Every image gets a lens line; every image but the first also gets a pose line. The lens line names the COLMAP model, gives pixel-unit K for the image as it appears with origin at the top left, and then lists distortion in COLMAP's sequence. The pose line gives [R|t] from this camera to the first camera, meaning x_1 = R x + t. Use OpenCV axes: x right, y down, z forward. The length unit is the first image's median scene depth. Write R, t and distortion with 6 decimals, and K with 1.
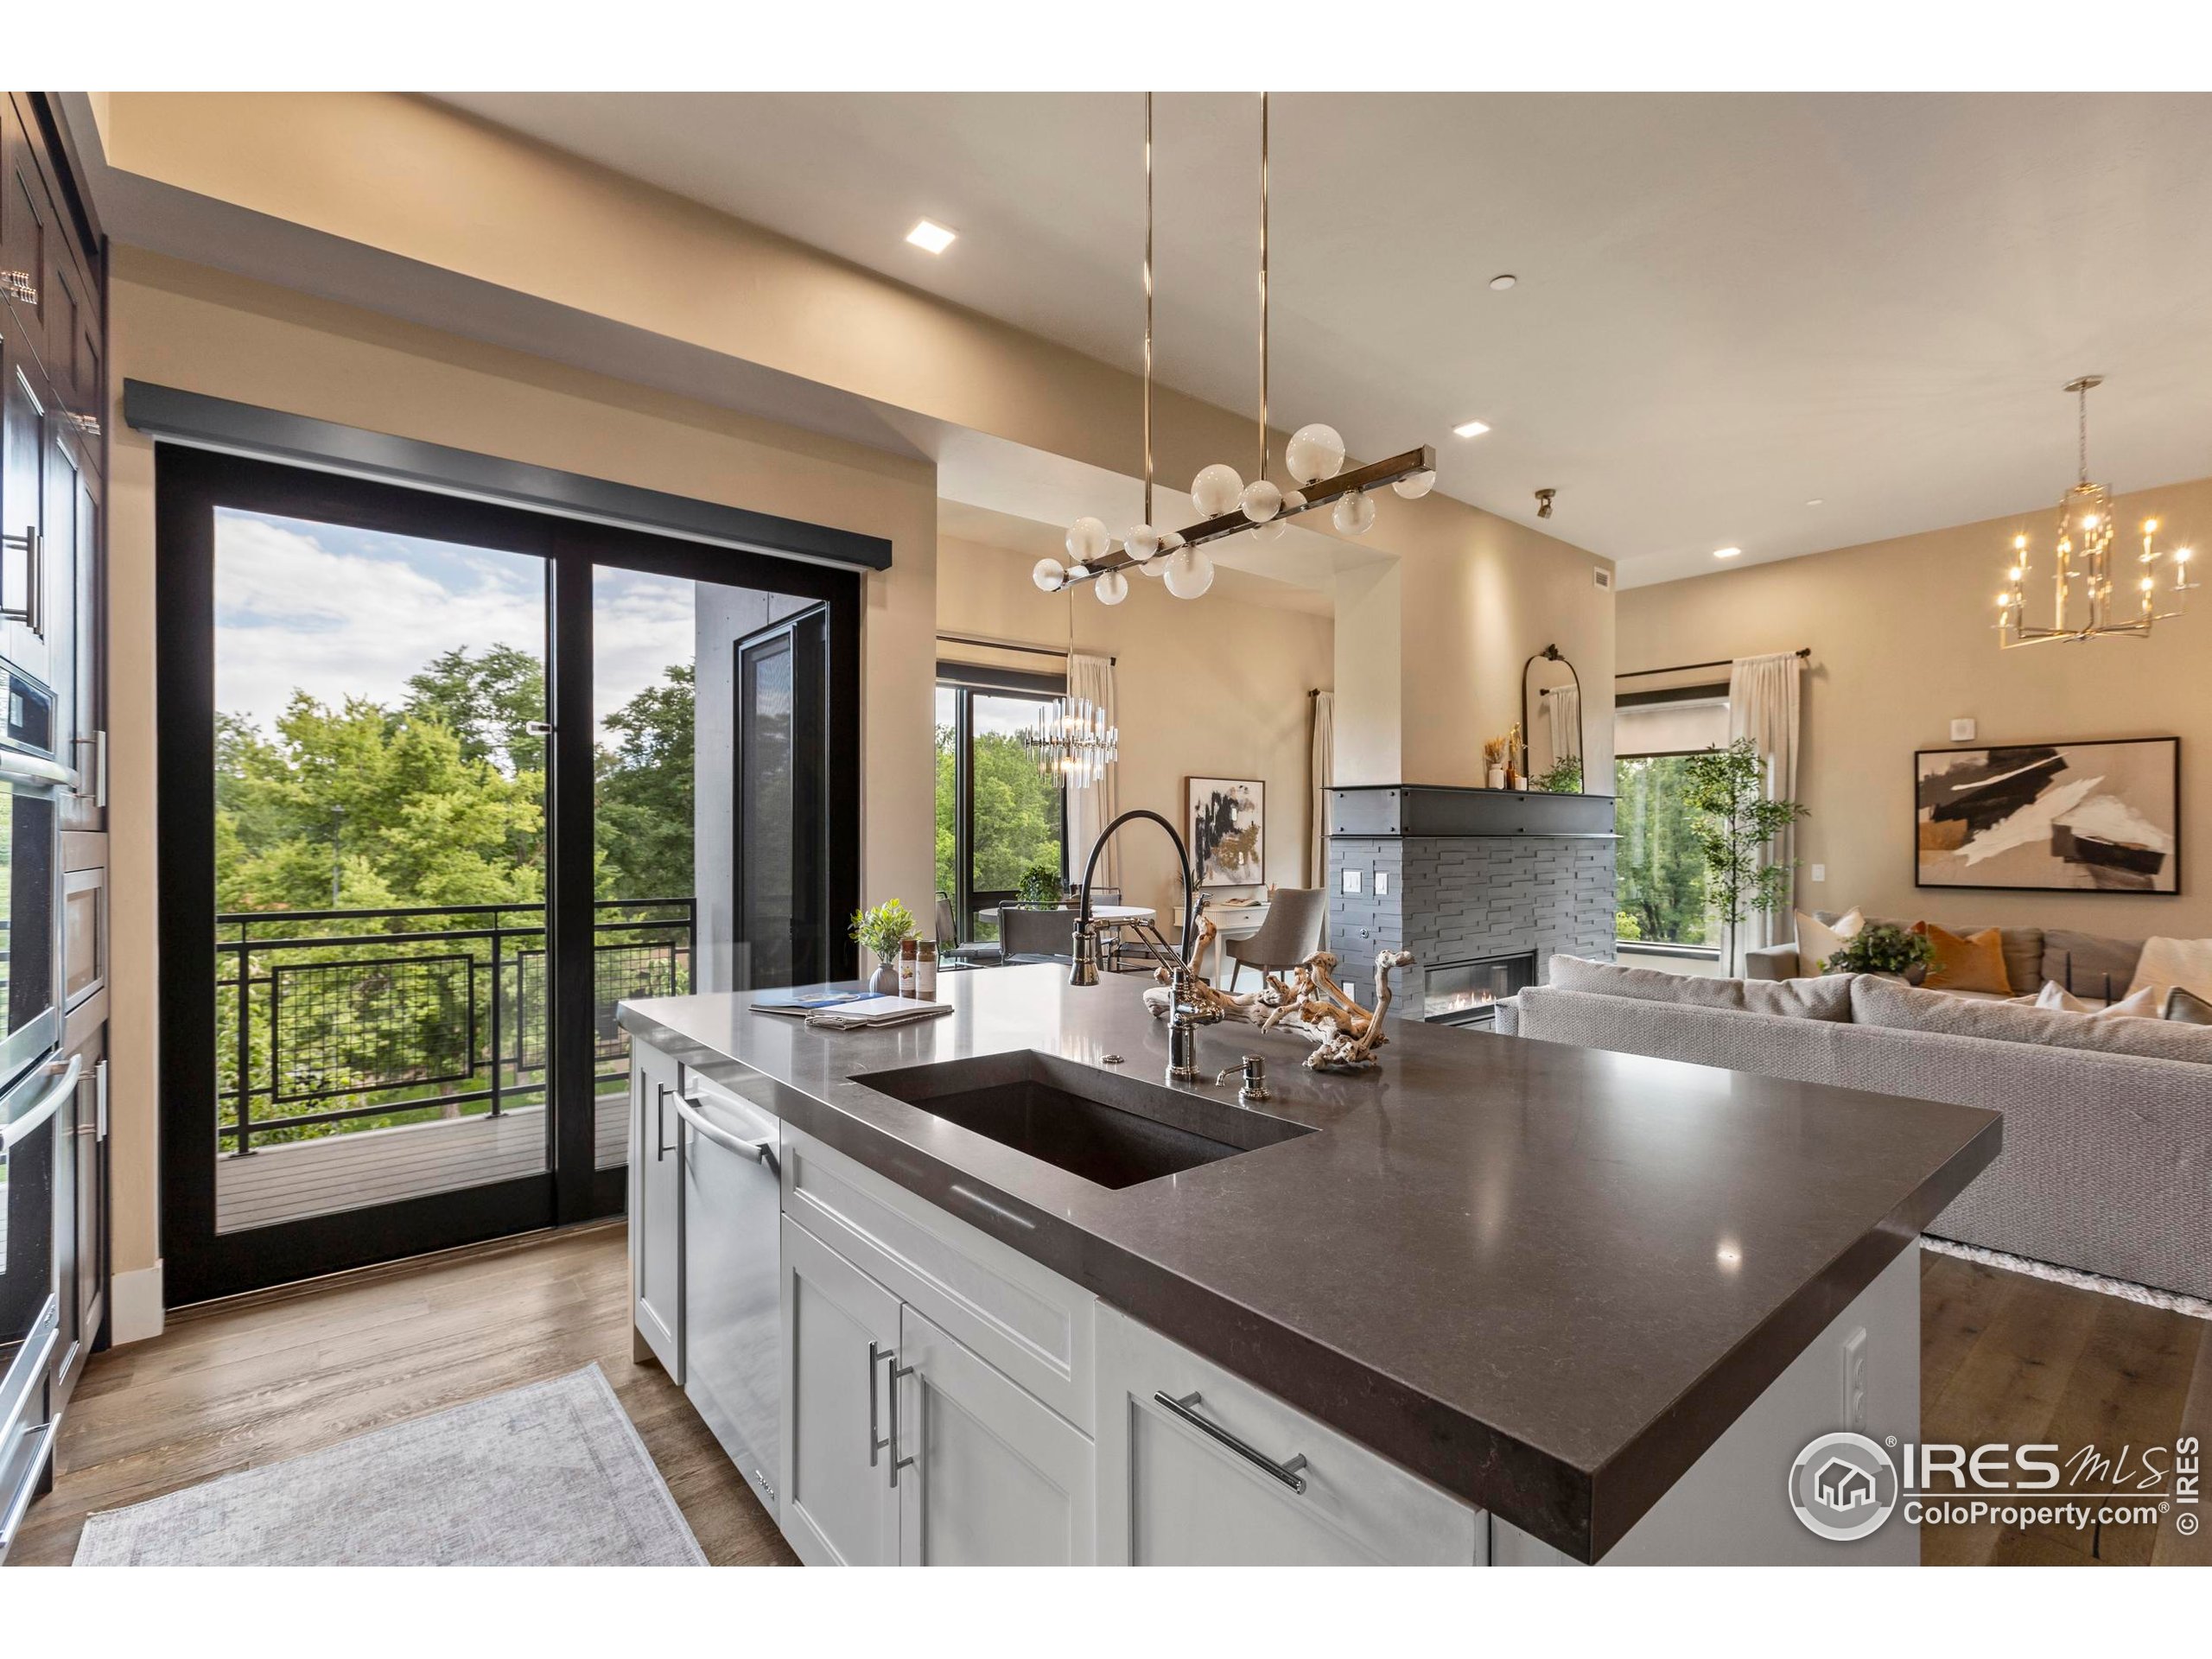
lens RADIAL K [[991.4, 0, 1108.3], [0, 991.4, 834.1], [0, 0, 1]] dist [0.000347, -0.000316]
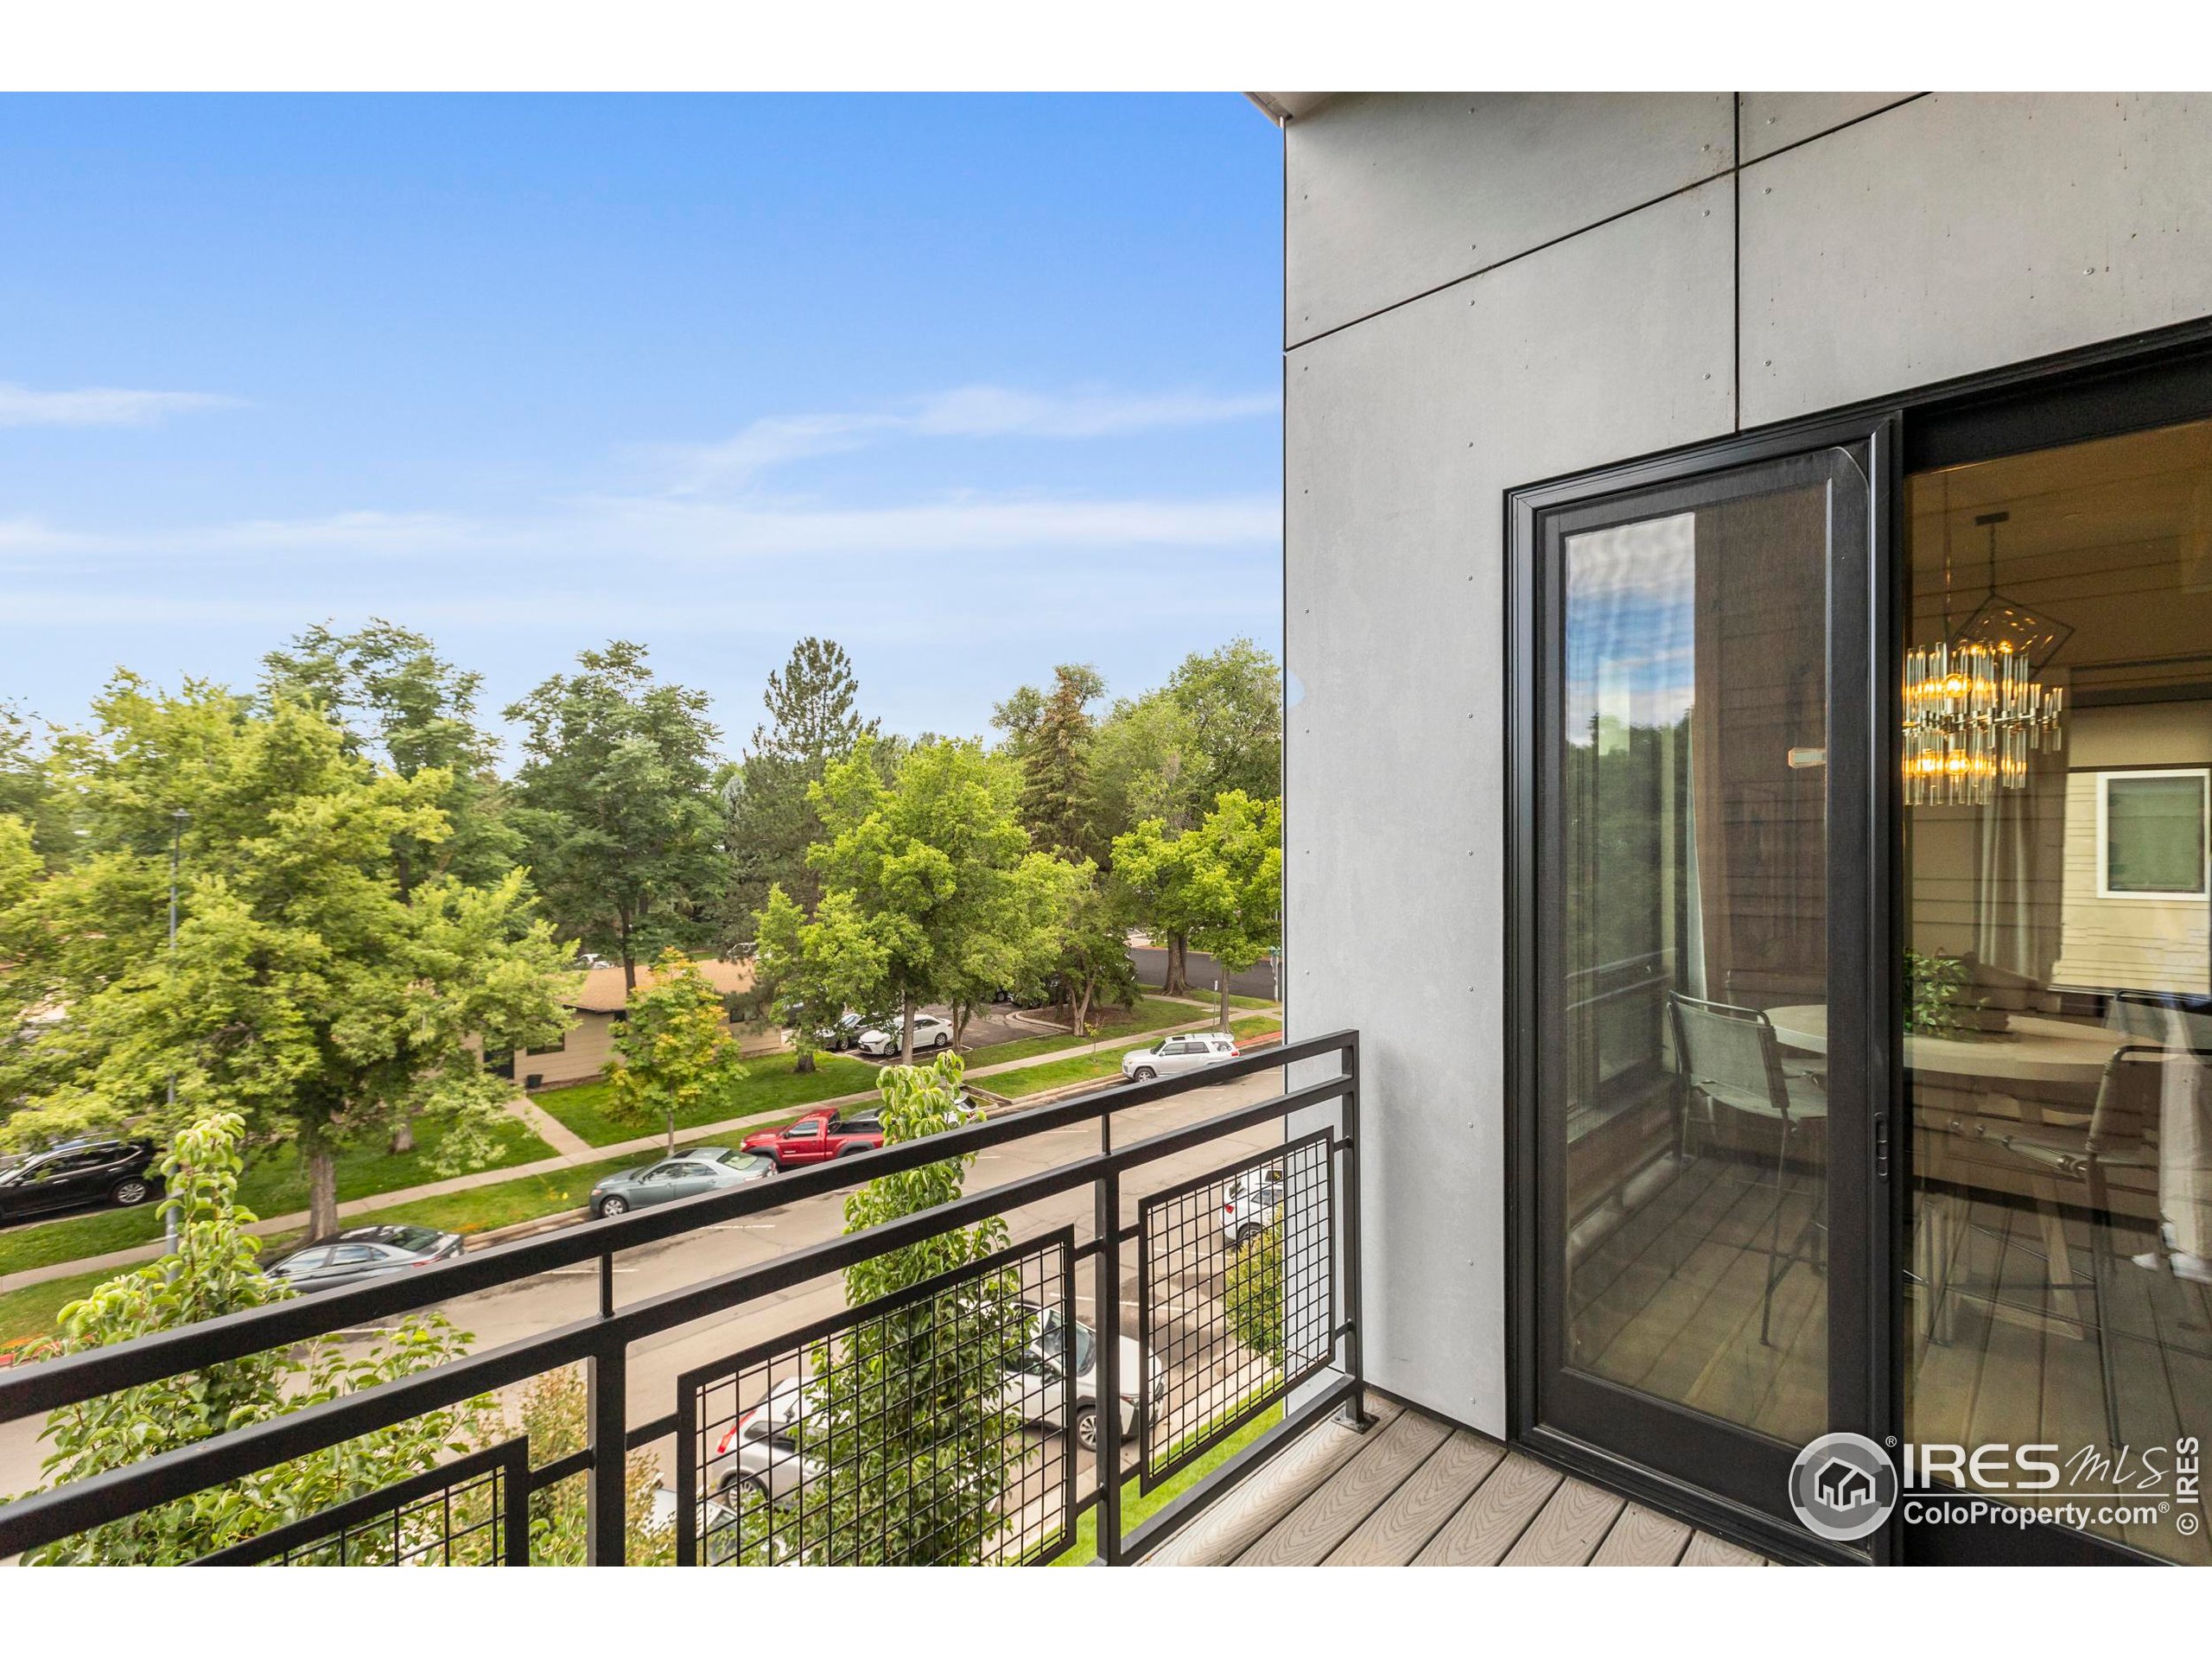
lens RADIAL K [[991.4, 0, 1106.9], [0, 991.4, 834.1], [0, 0, 1]] dist [0.000347, -0.000316]
pose [[0.992660, 0.002221, 0.120921, -0.134637], [-0.001630, 0.999986, -0.004986, -0.006100], [-0.120930, 0.004752, 0.992650, 0.121925]]
